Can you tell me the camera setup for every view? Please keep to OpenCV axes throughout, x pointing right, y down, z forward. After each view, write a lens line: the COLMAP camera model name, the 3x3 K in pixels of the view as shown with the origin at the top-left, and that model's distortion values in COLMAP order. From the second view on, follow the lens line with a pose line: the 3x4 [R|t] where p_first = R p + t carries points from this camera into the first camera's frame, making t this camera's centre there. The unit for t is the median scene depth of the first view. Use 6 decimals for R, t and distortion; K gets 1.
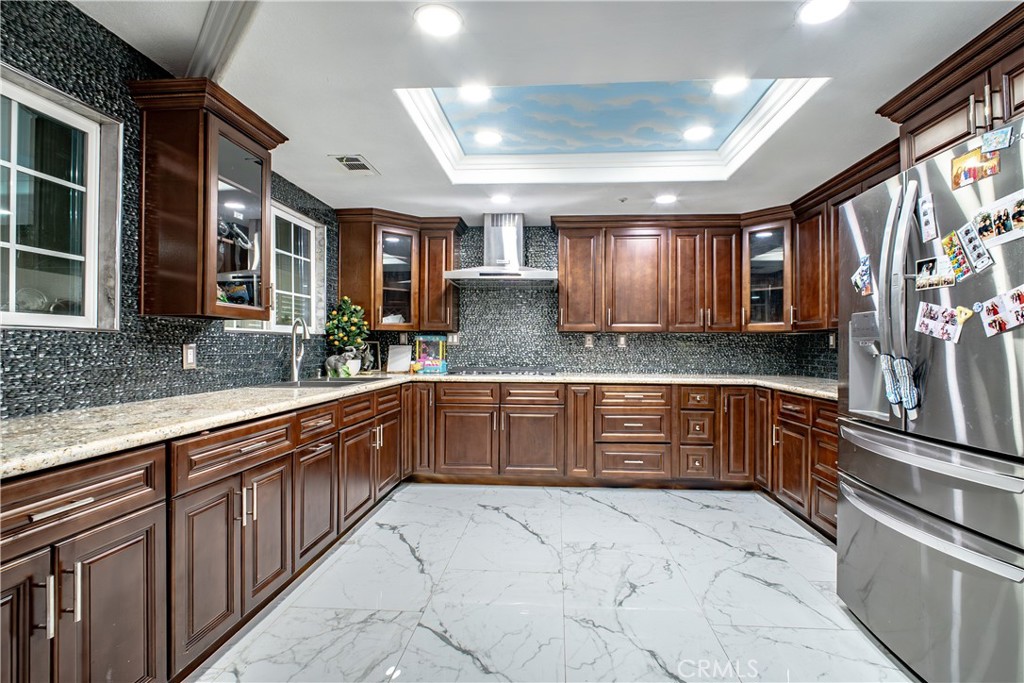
lens RADIAL K [[477.7, 0, 521.1], [0, 477.7, 340.3], [0, 0, 1]] dist [0.000155, -0.001290]
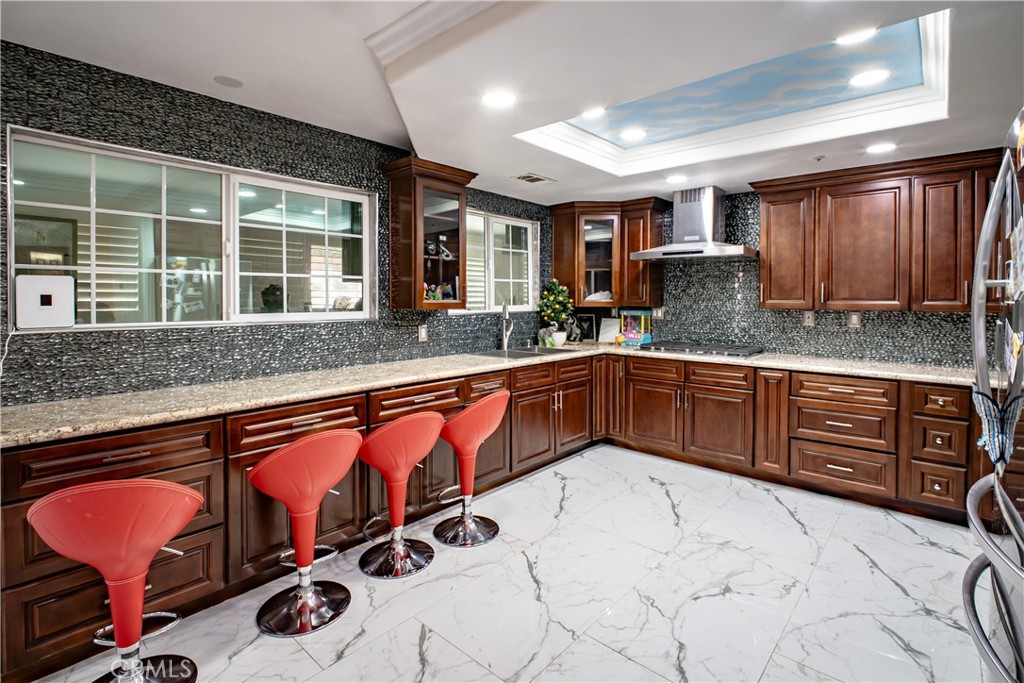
lens RADIAL K [[483.2, 0, 506.2], [0, 483.2, 305.4], [0, 0, 1]] dist [0.000387, -0.004625]
pose [[0.784257, 0.004481, -0.620419, 0.296216], [0.010092, 0.999750, 0.019977, -0.052811], [0.620353, -0.021928, 0.784016, -0.021598]]
